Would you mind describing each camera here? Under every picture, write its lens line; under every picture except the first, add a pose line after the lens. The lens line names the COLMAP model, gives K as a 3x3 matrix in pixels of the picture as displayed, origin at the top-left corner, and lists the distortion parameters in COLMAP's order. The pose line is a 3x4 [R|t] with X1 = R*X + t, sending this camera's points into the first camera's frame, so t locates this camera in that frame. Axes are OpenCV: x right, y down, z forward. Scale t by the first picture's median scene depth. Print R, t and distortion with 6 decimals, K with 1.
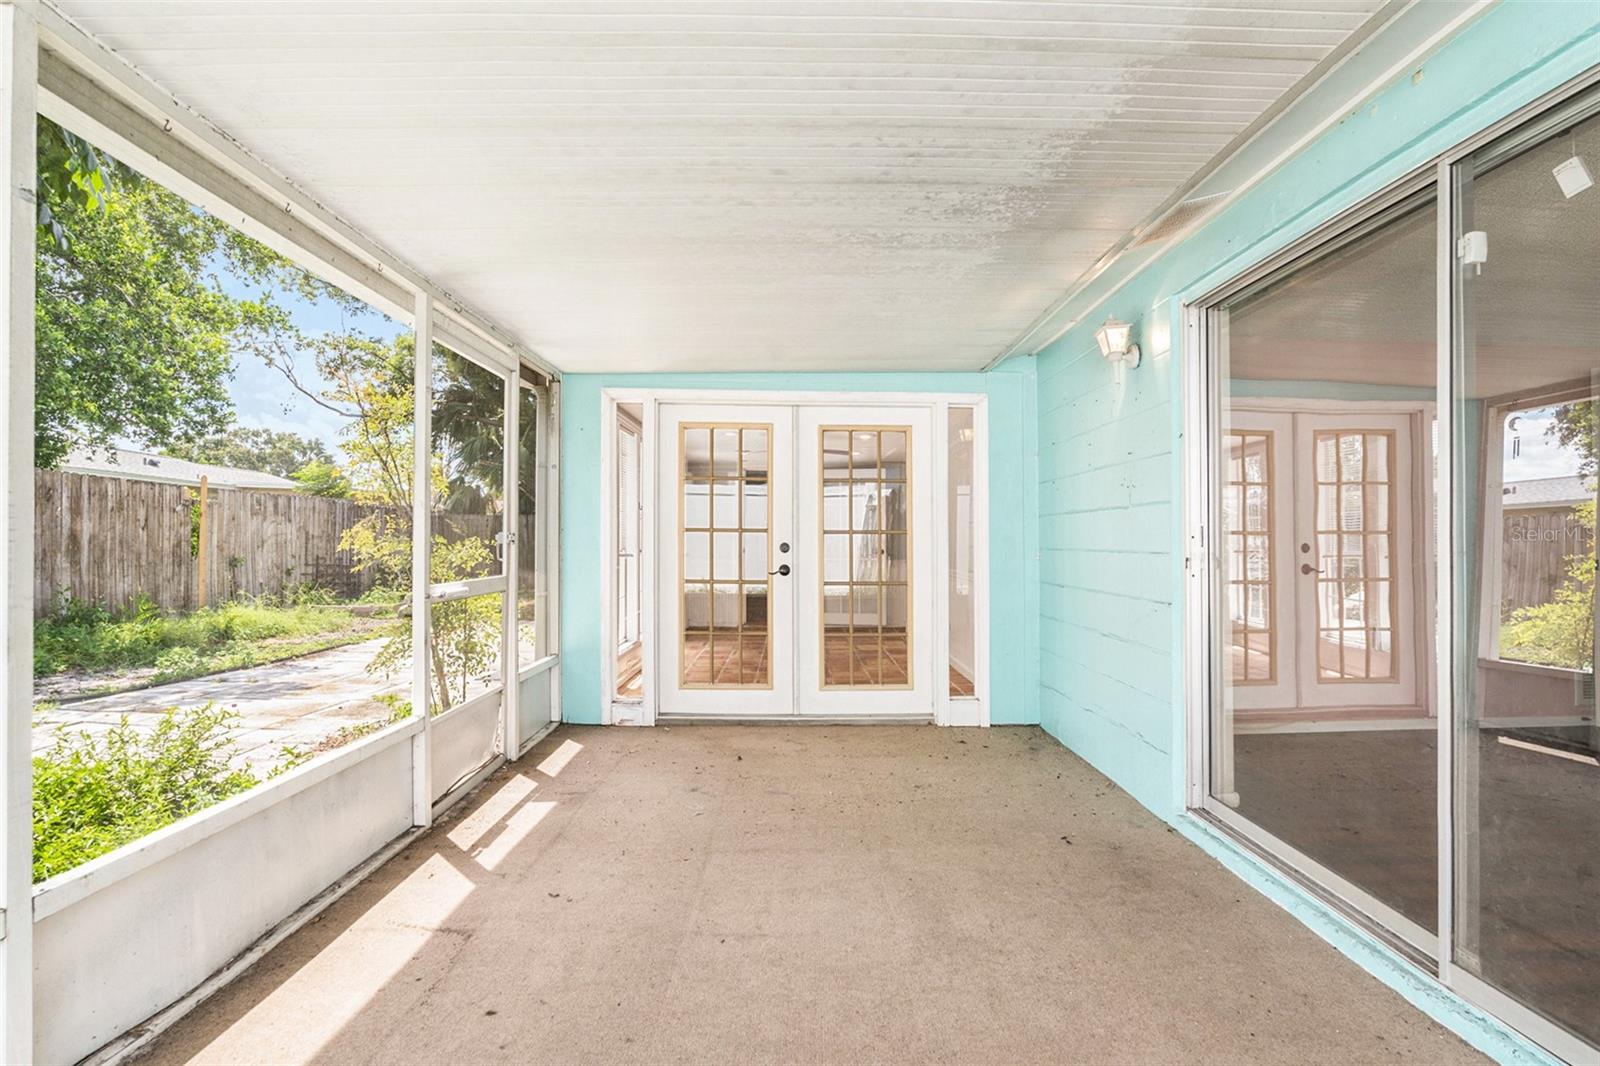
lens RADIAL K [[754.0, 0, 799.6], [0, 754.0, 540.7], [0, 0, 1]] dist [-0.028532, 0.008186]
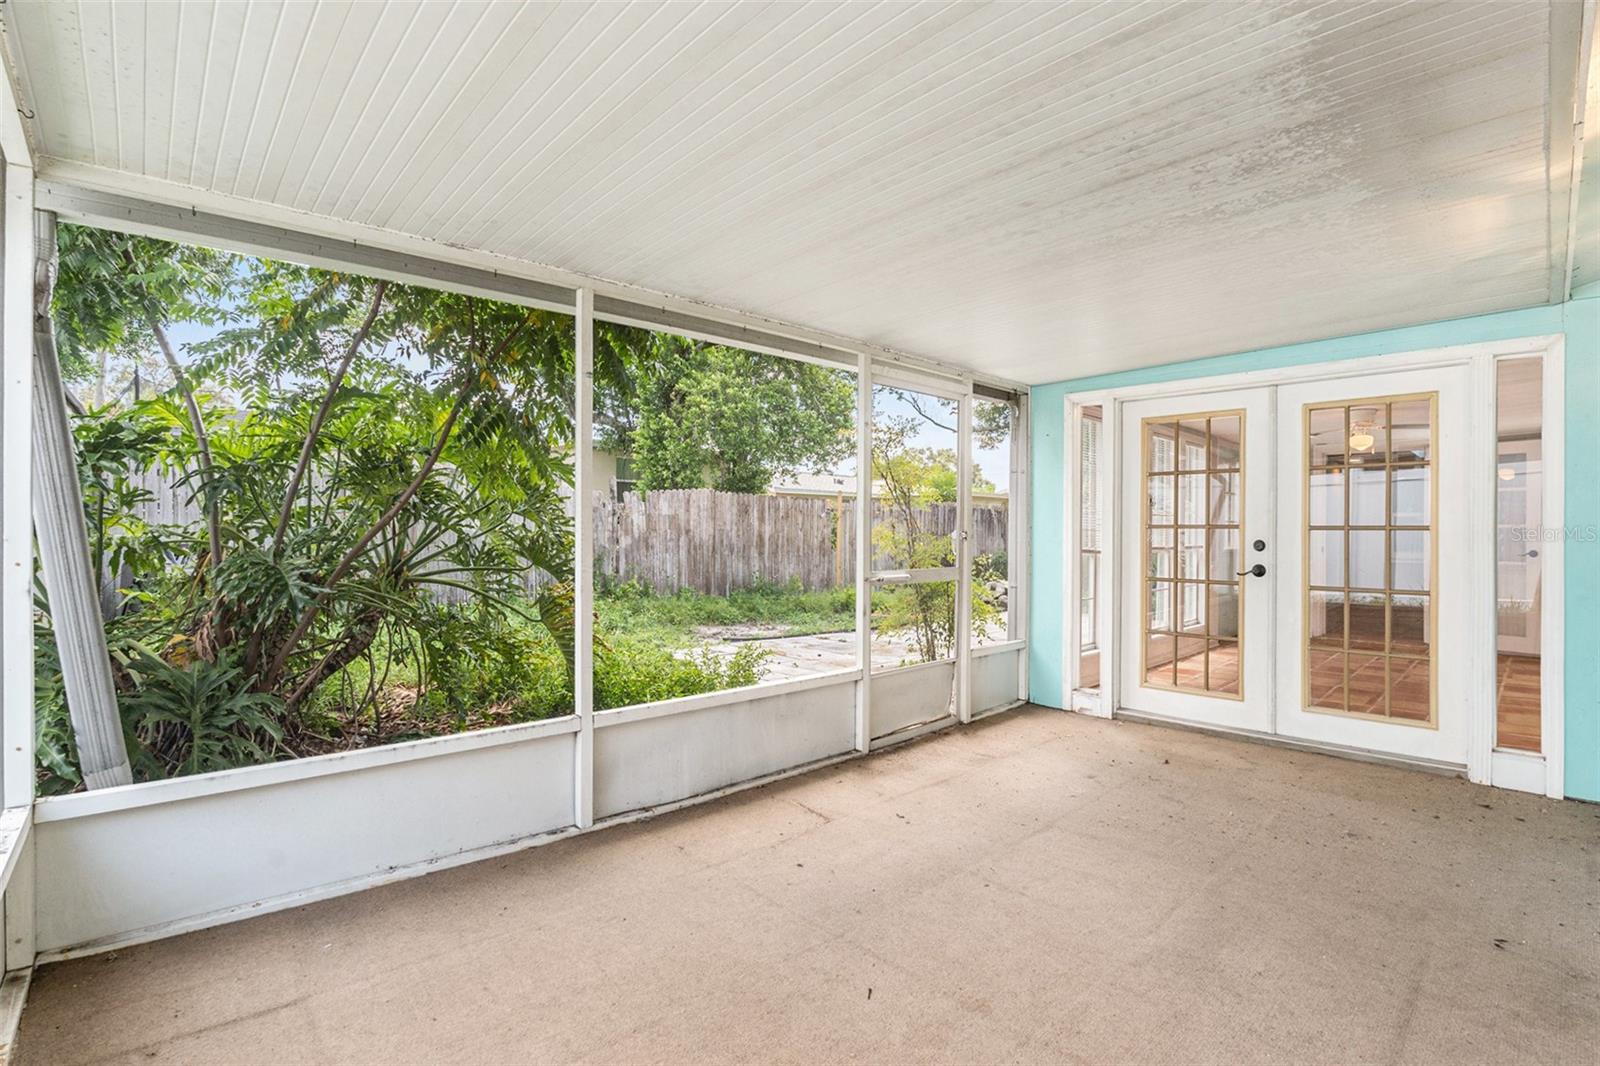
lens RADIAL K [[720.6, 0, 793.7], [0, 720.6, 536.6], [0, 0, 1]] dist [-0.000372, -0.000070]
pose [[0.701923, -0.002667, -0.712248, 0.249467], [0.001101, 0.999996, -0.002660, 0.000416], [0.712252, 0.001083, 0.701923, 0.004479]]
